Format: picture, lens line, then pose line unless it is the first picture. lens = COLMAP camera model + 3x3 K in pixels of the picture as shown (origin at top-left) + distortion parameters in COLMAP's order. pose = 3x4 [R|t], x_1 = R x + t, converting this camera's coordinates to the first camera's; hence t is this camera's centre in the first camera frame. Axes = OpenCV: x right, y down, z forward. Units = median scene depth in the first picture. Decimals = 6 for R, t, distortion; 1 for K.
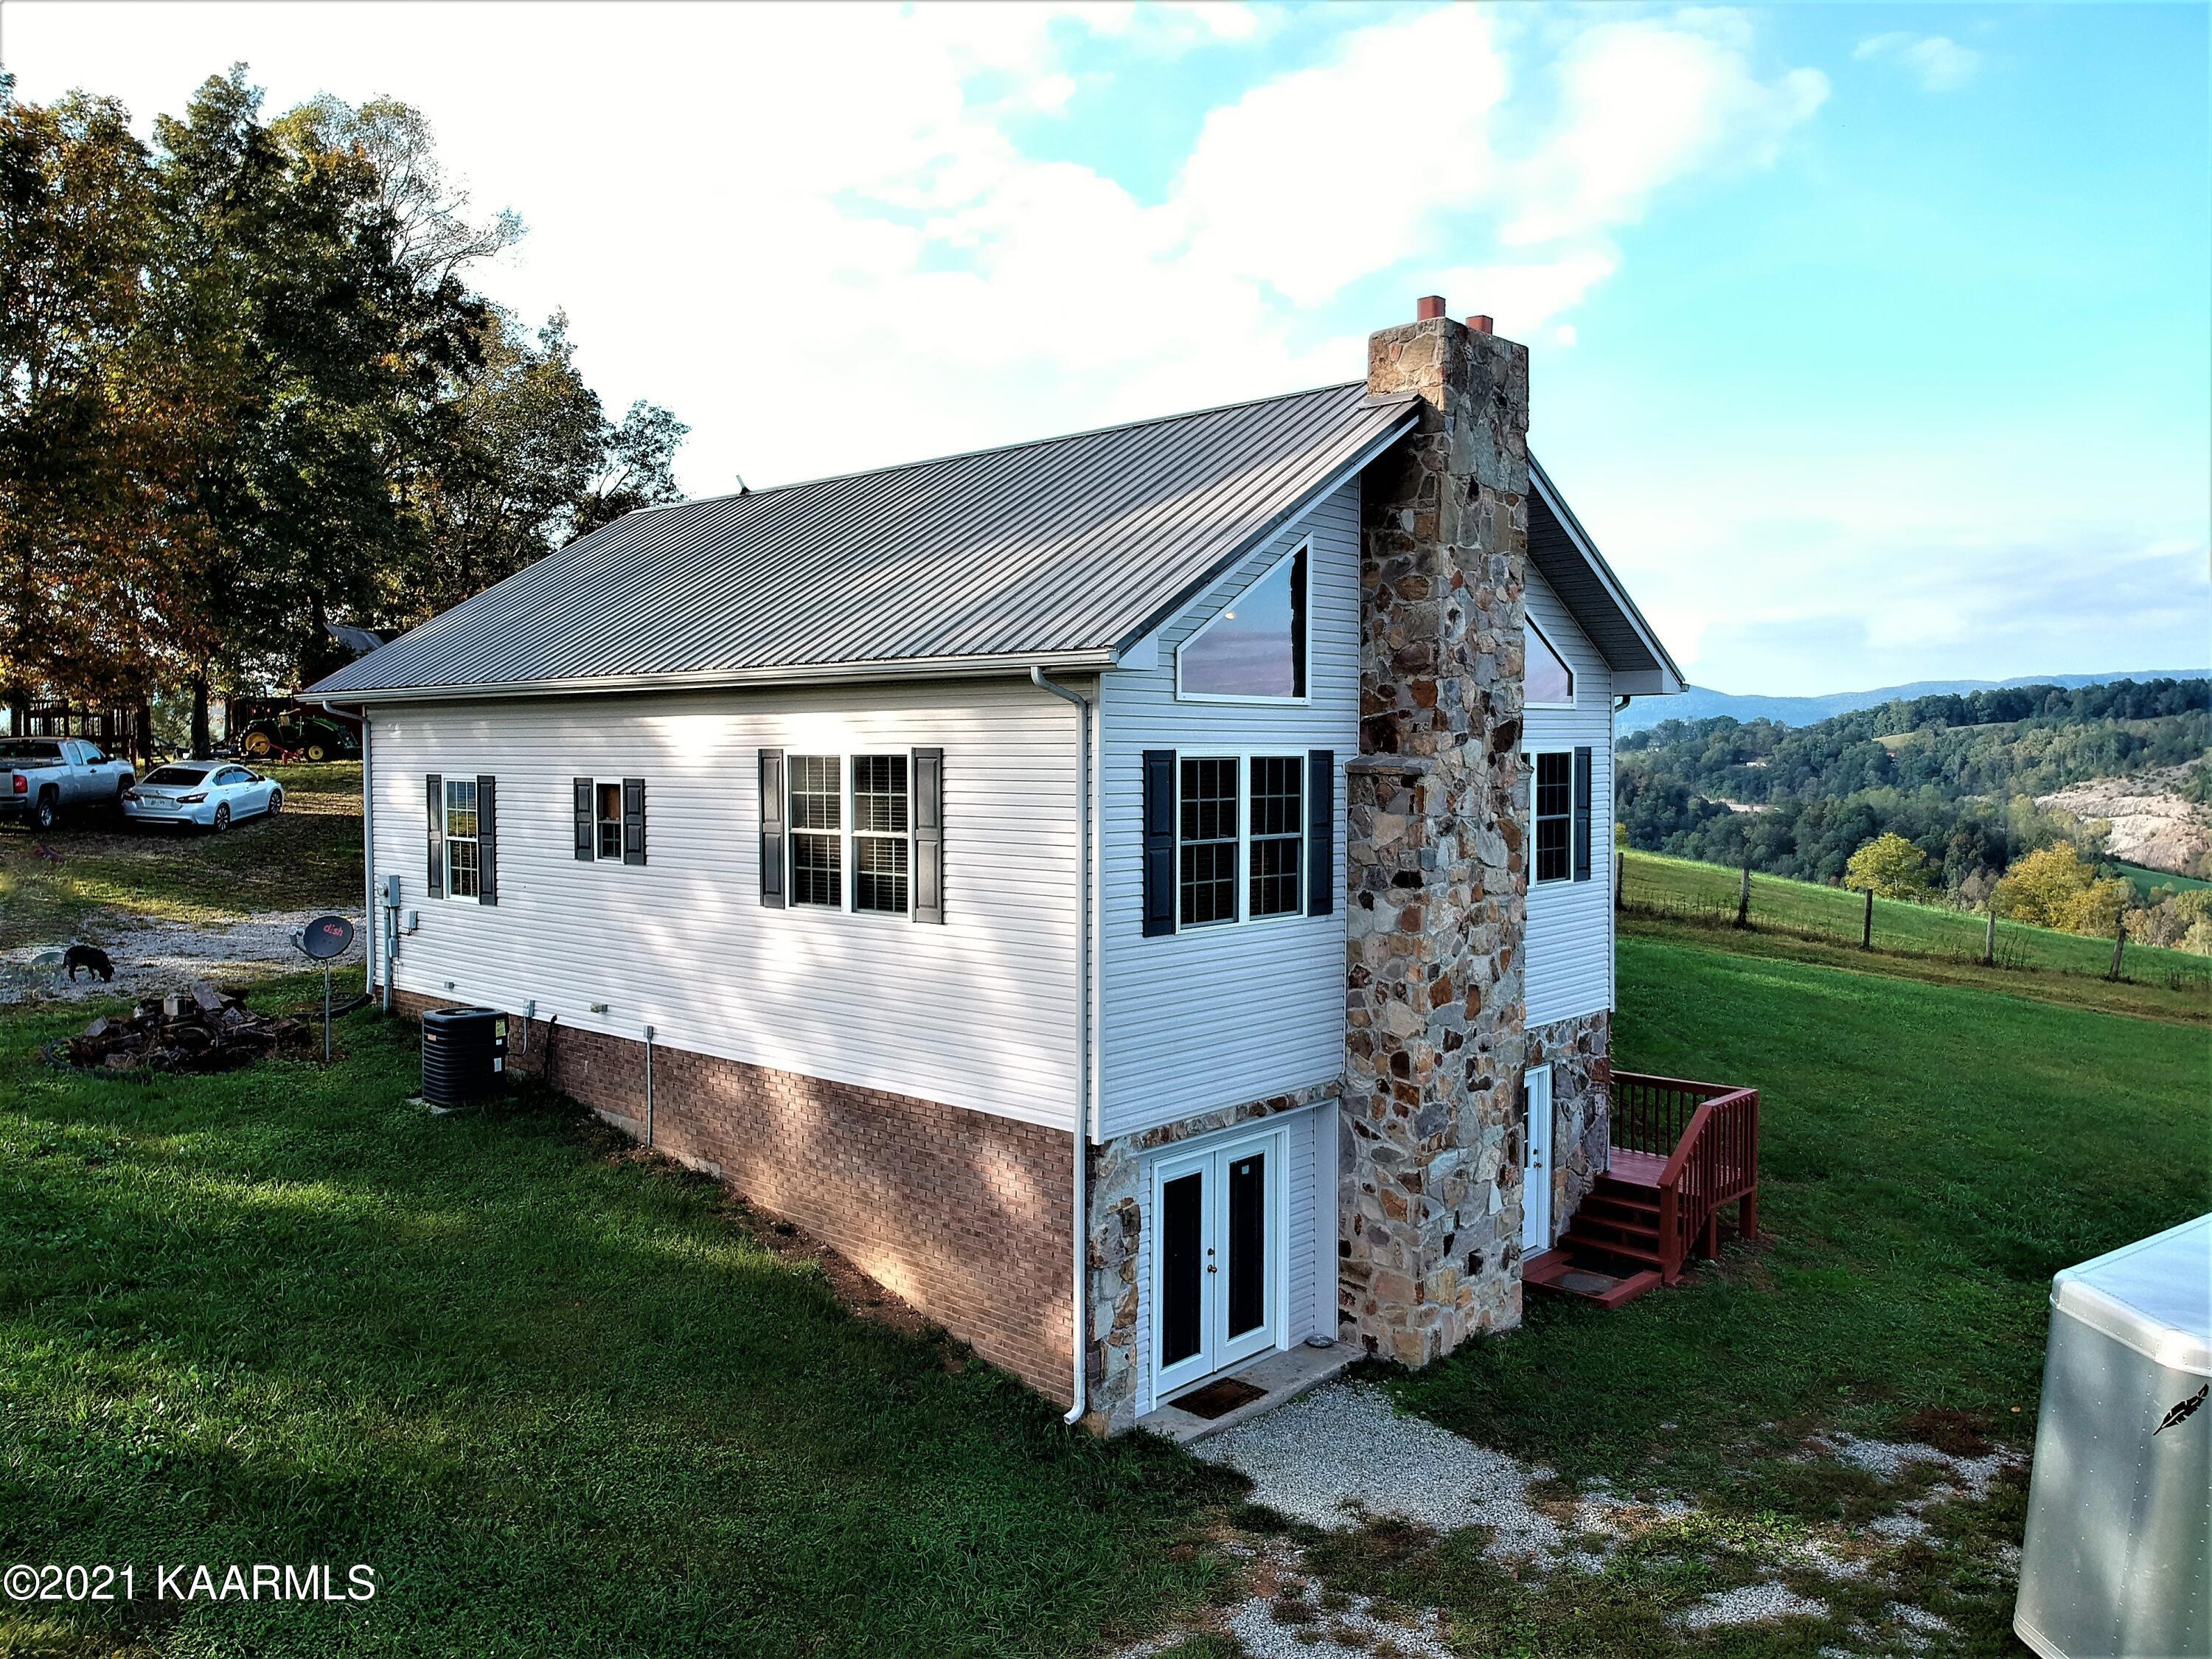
lens RADIAL K [[1637.5, 0, 1136.6], [0, 1637.5, 804.4], [0, 0, 1]] dist [0.086409, -0.208793]
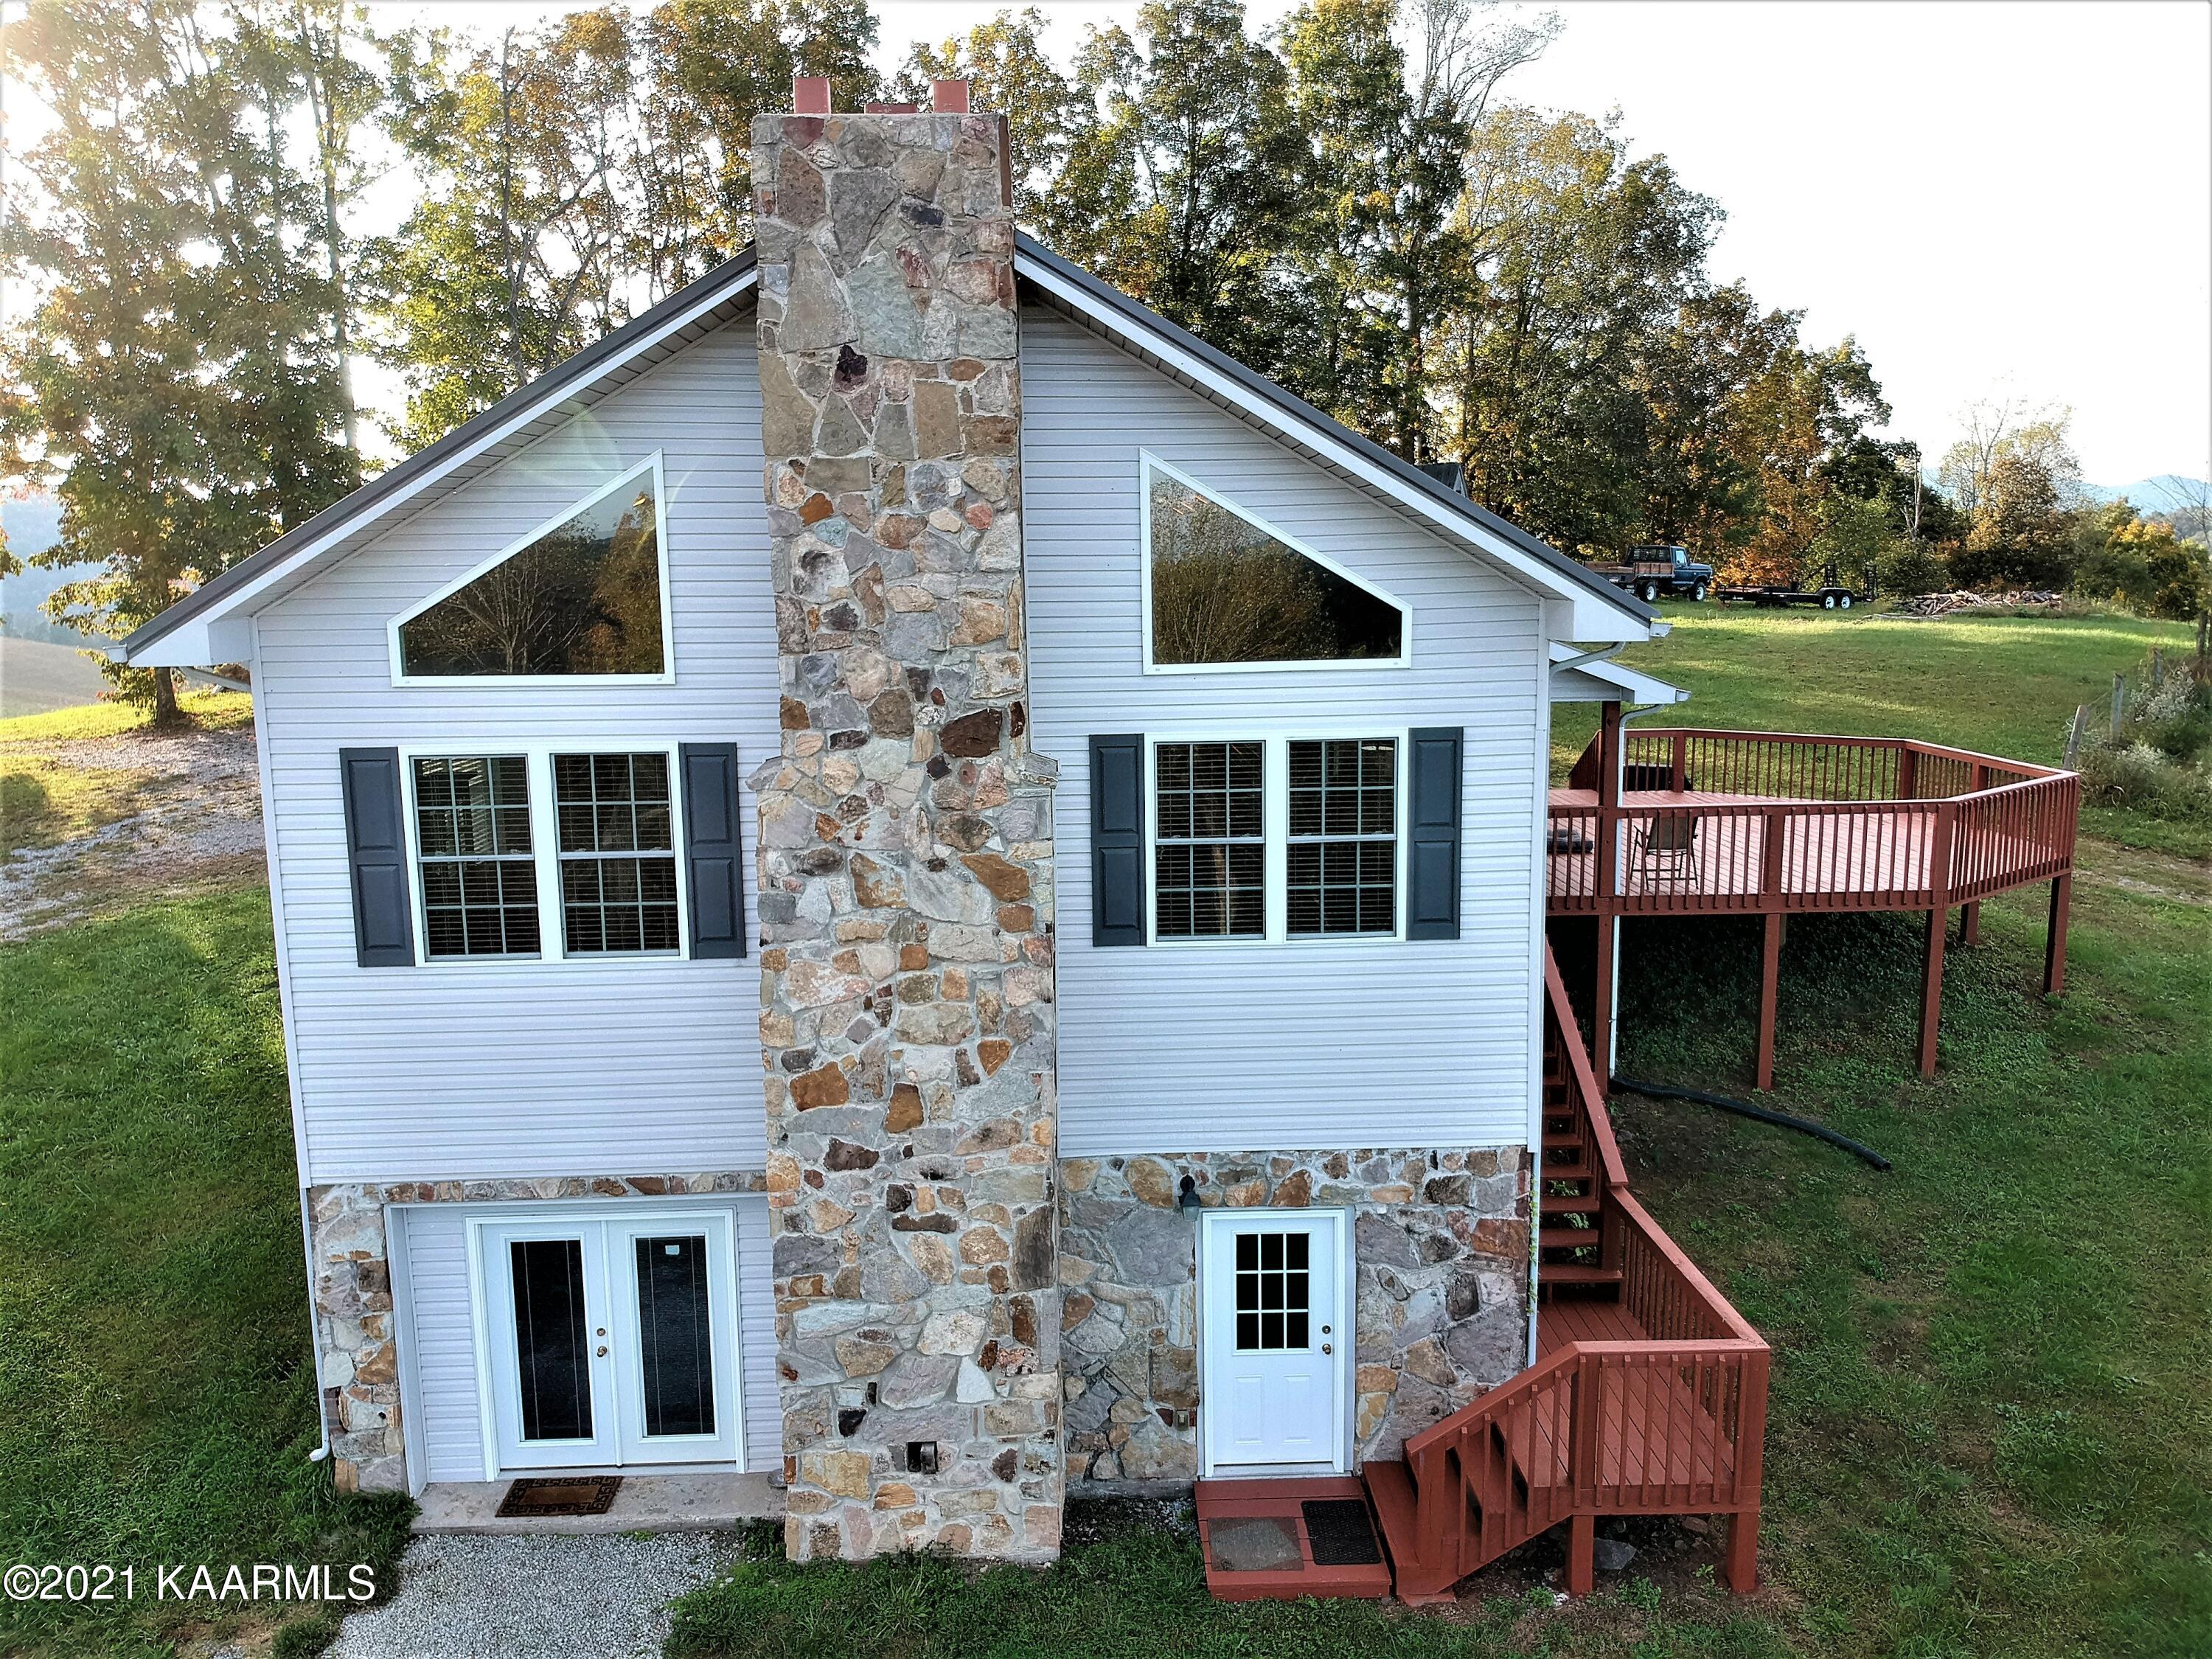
lens RADIAL K [[1614.3, 0, 1106.0], [0, 1614.3, 829.5], [0, 0, 1]] dist [0.100890, -0.226854]
pose [[0.709170, 0.101302, -0.697721, 0.749826], [-0.014193, 0.991474, 0.129526, -0.091585], [0.704894, -0.081953, 0.704562, 0.587127]]
